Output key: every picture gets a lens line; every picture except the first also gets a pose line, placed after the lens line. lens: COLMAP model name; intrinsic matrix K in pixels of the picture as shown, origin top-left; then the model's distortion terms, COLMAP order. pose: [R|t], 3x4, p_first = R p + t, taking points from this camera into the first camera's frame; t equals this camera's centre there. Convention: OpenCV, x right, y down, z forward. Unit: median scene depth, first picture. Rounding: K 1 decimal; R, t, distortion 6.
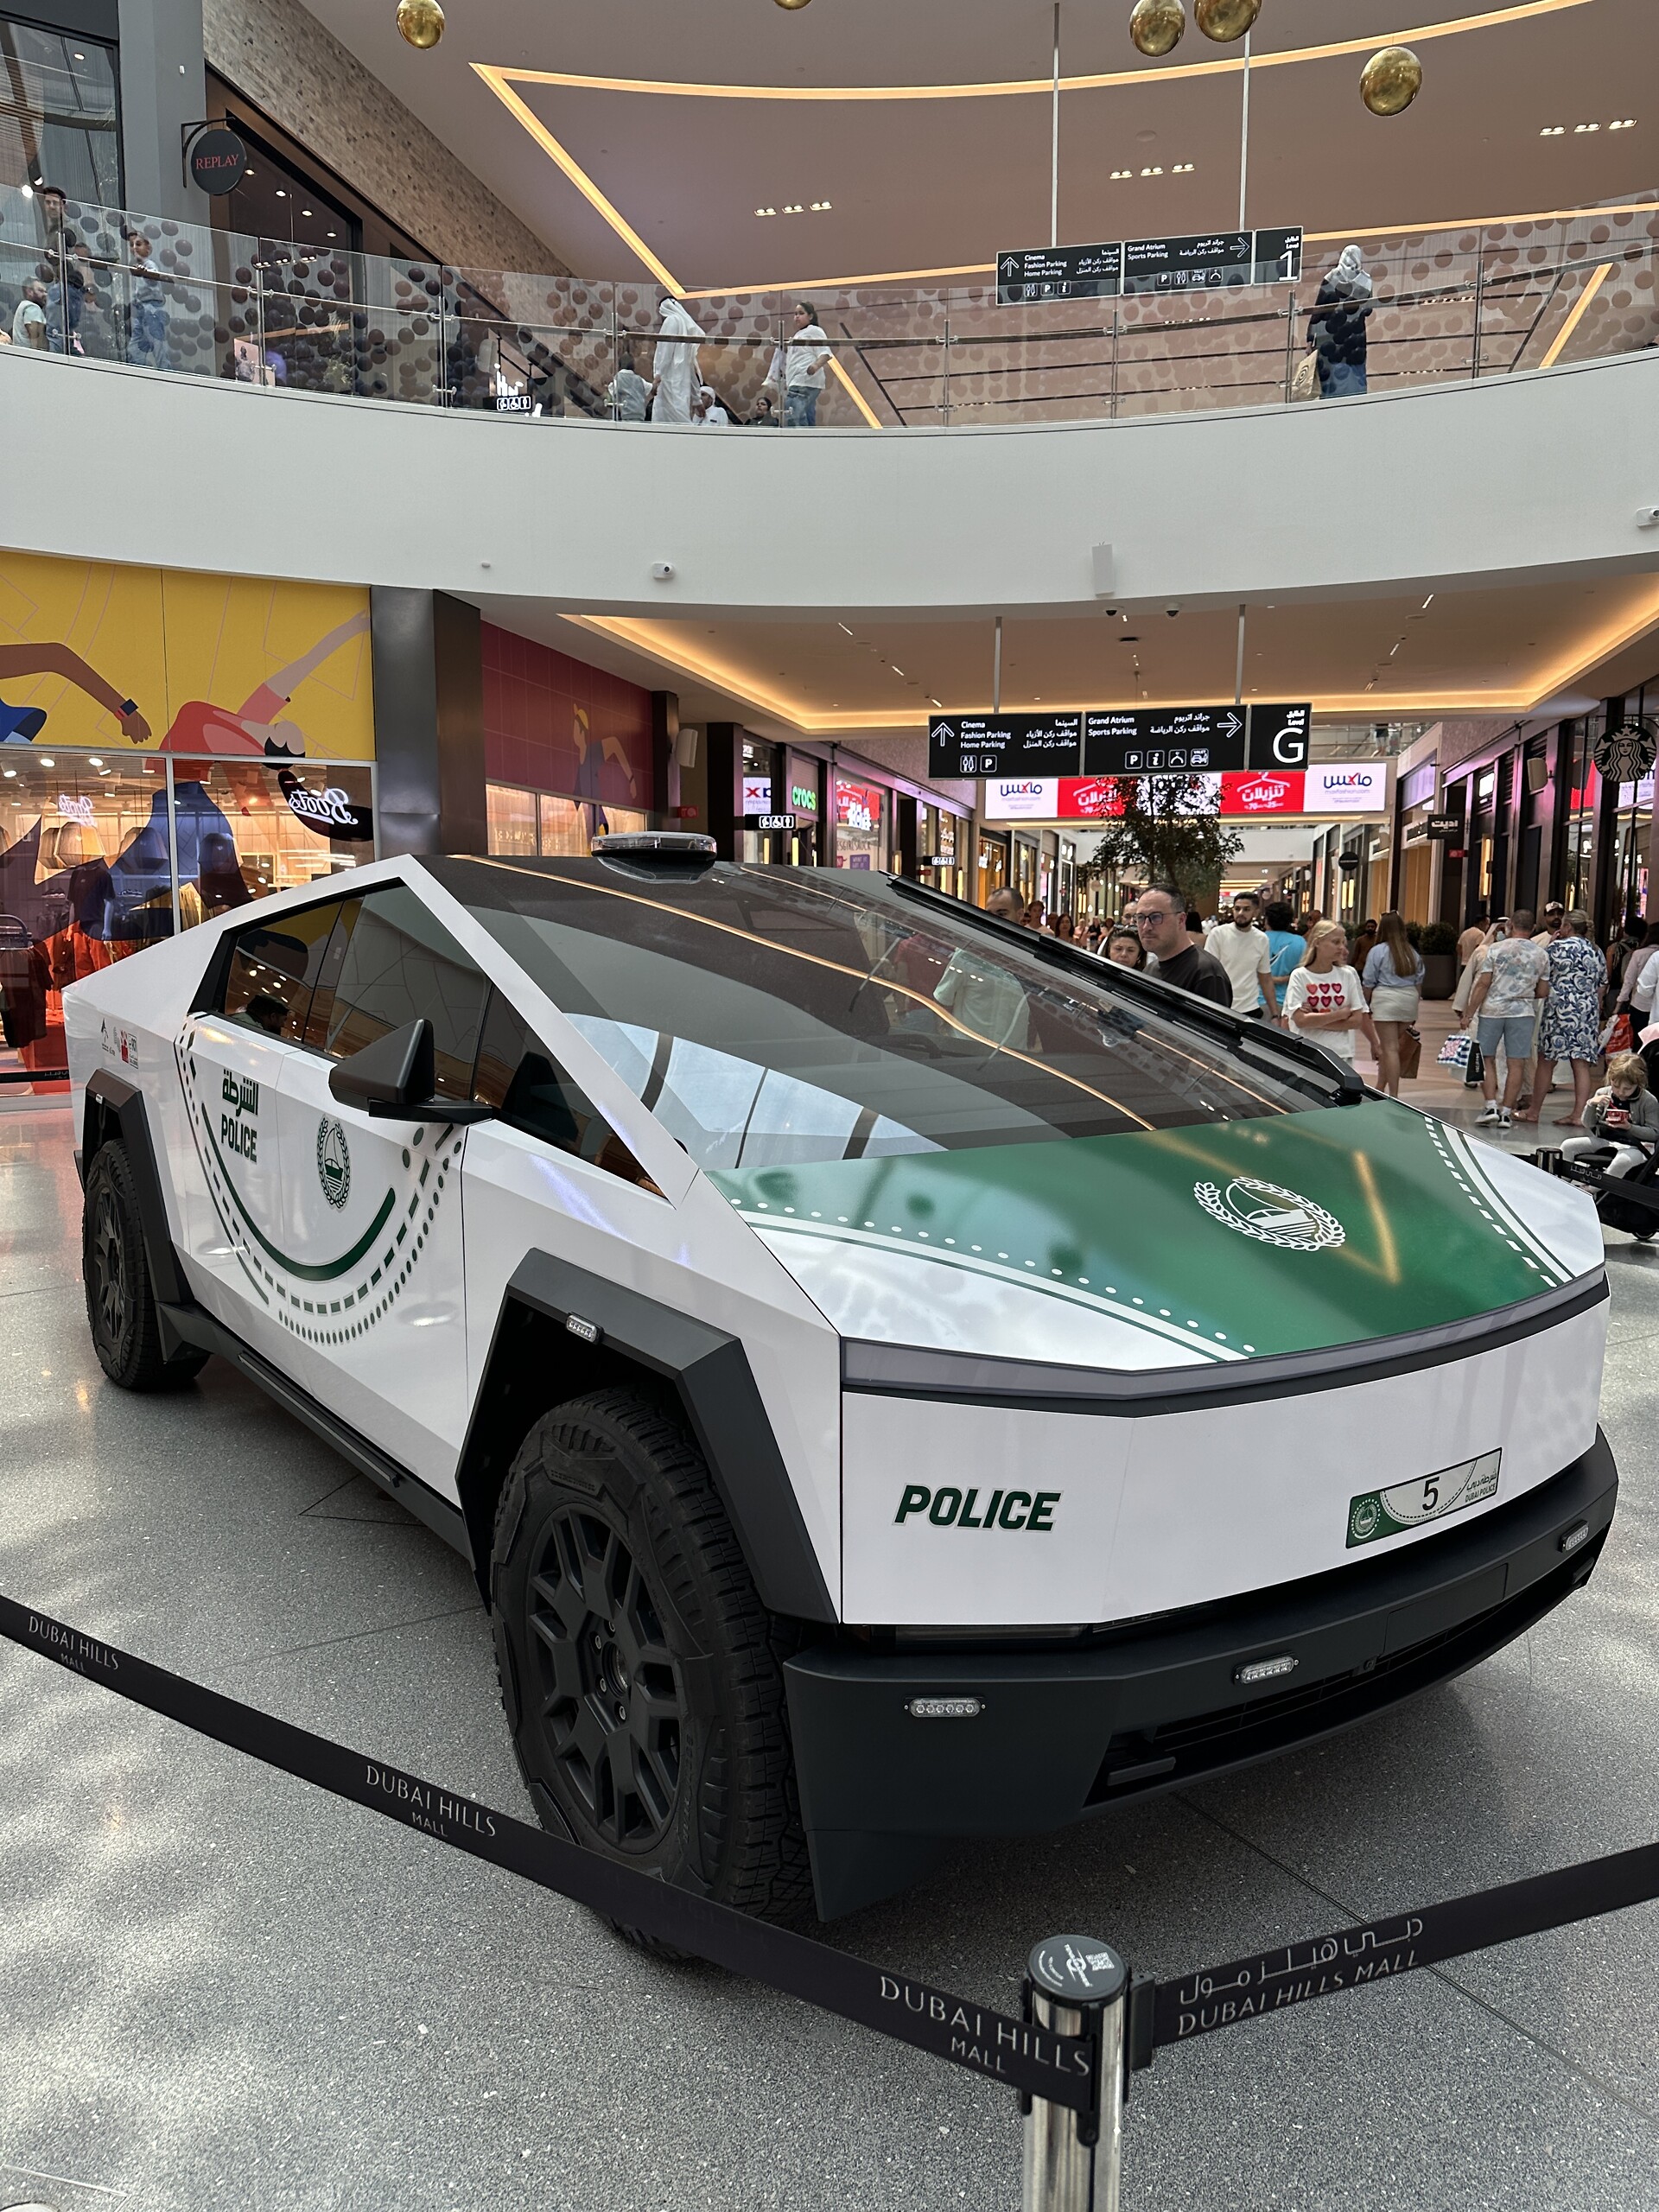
lens RADIAL K [[1559.2, 0, 832.6], [0, 1559.2, 1107.4], [0, 0, 1]] dist [0.051919, 0.000359]
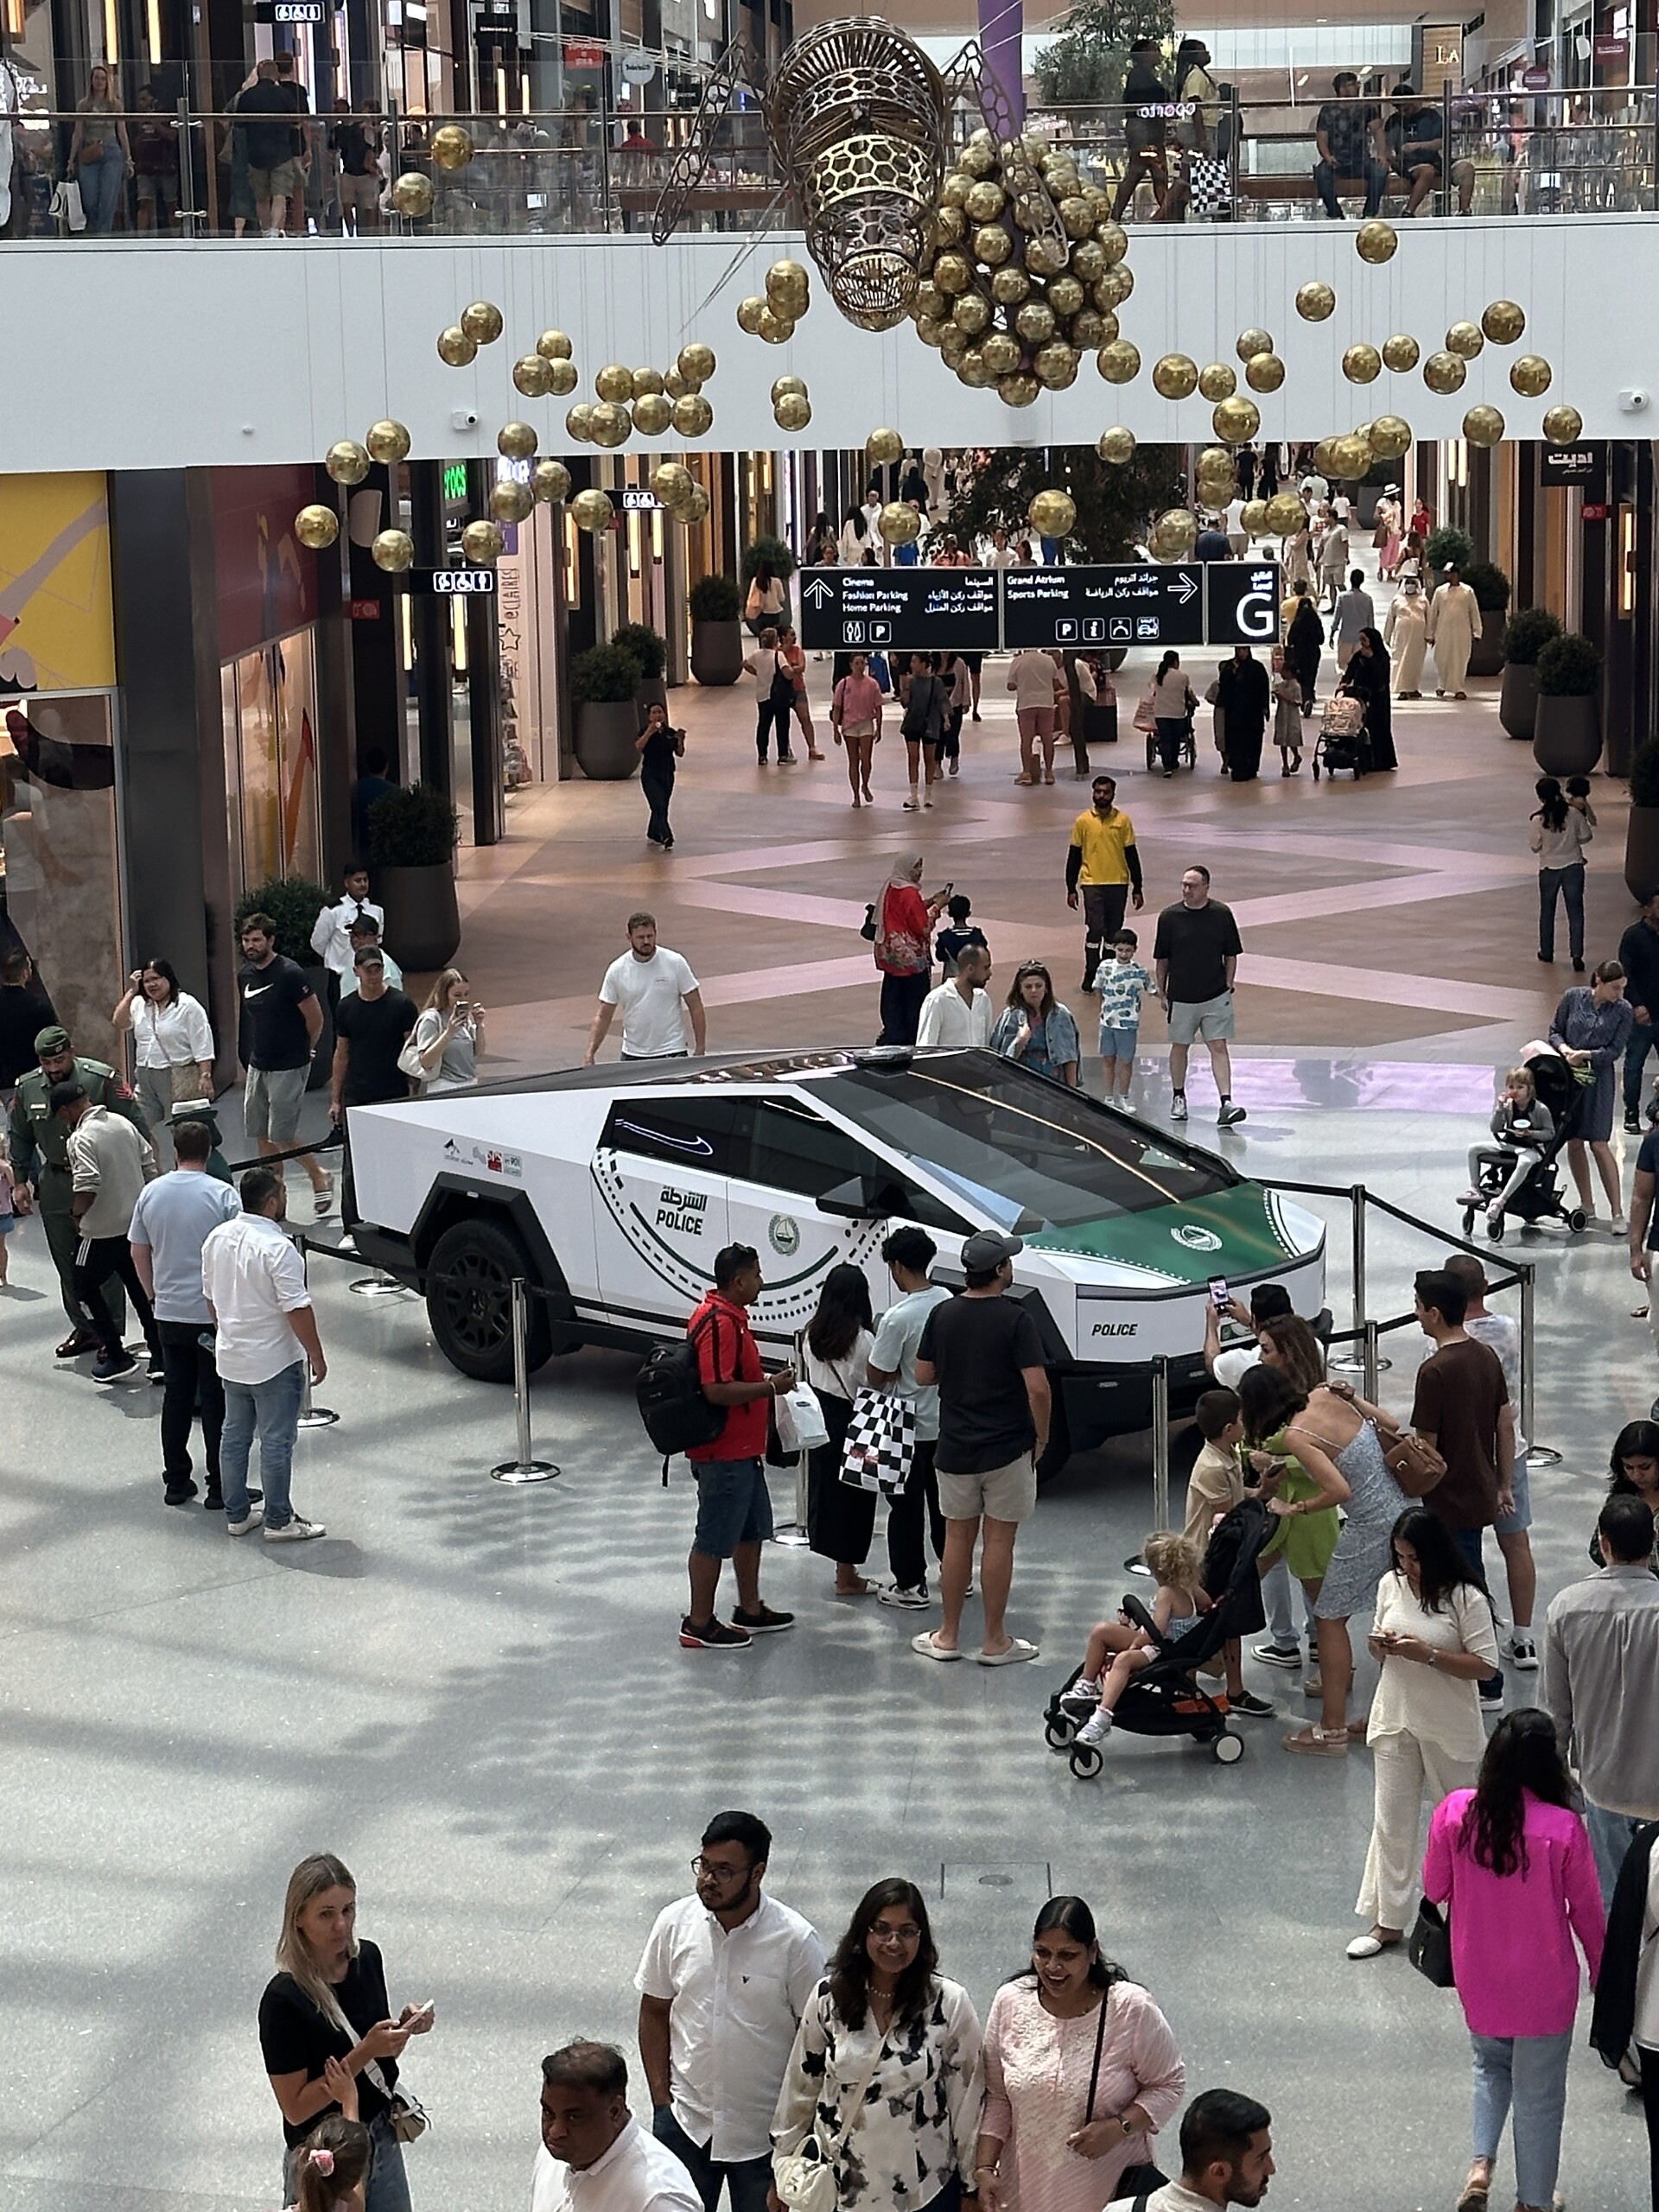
lens RADIAL K [[4829.3, 0, 829.5], [0, 4829.3, 1106.3], [0, 0, 1]] dist [-0.002024, 0.000000]
pose [[0.985832, -0.054204, 0.158733, -0.324818], [0.045519, 0.997287, 0.057854, -0.130819], [-0.161439, -0.049809, 0.985625, -1.390102]]
